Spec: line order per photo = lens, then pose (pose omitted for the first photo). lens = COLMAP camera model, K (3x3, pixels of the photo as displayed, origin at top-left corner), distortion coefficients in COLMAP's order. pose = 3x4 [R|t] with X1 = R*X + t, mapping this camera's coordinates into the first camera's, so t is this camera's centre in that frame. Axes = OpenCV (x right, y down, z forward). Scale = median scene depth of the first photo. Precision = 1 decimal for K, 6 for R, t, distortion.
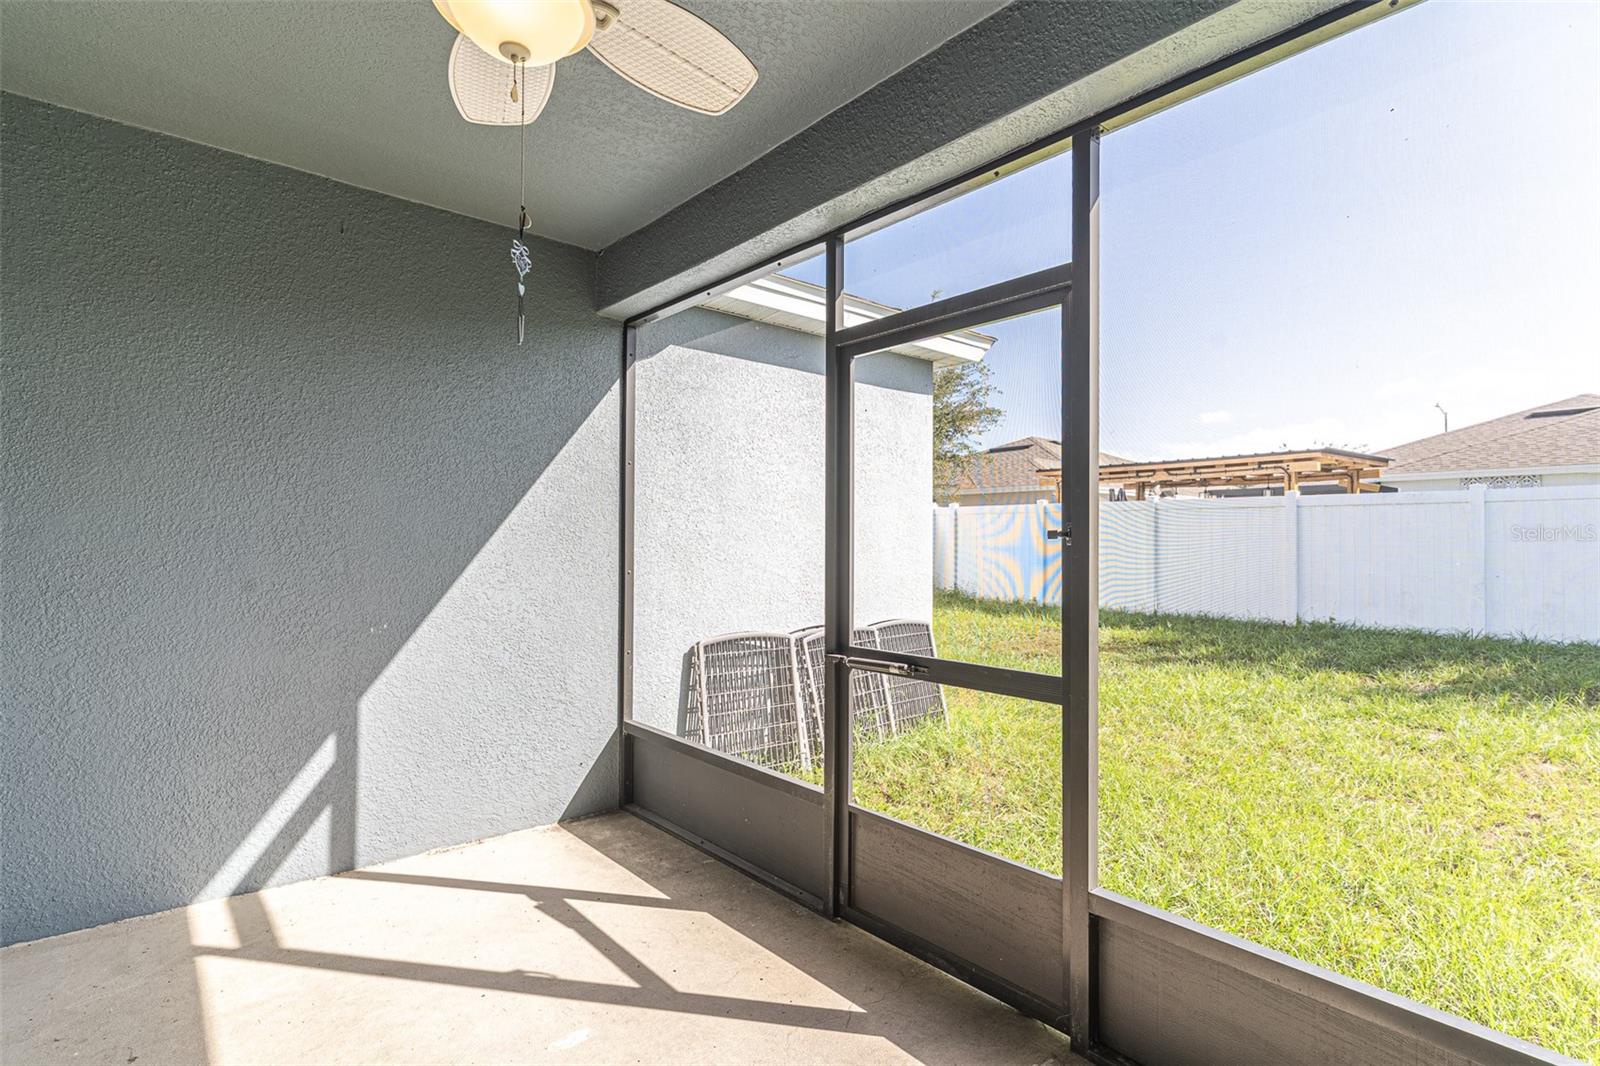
lens RADIAL K [[768.4, 0, 791.0], [0, 768.4, 534.9], [0, 0, 1]] dist [0.000430, 0.000054]
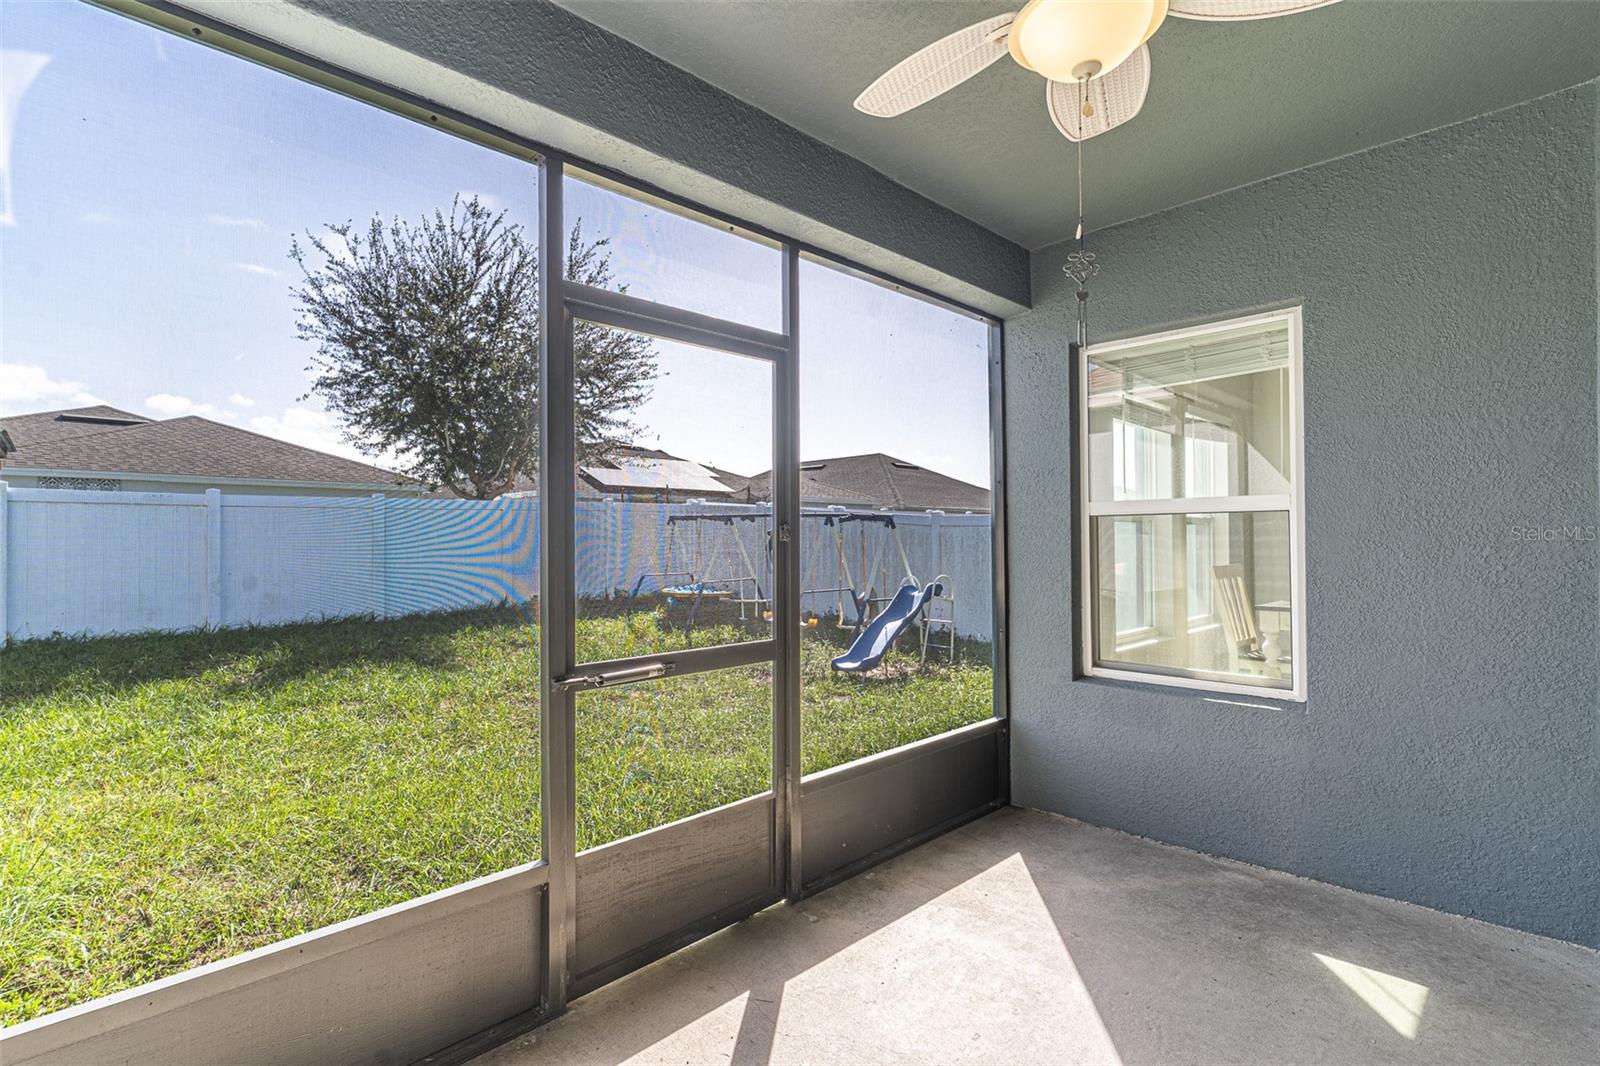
lens RADIAL K [[768.4, 0, 790.9], [0, 768.4, 533.4], [0, 0, 1]] dist [0.000430, 0.000054]
pose [[-0.070704, 0.006252, 0.997478, -0.289714], [-0.001004, 0.999979, -0.006339, 0.002634], [-0.997497, -0.001450, -0.070697, 0.312139]]
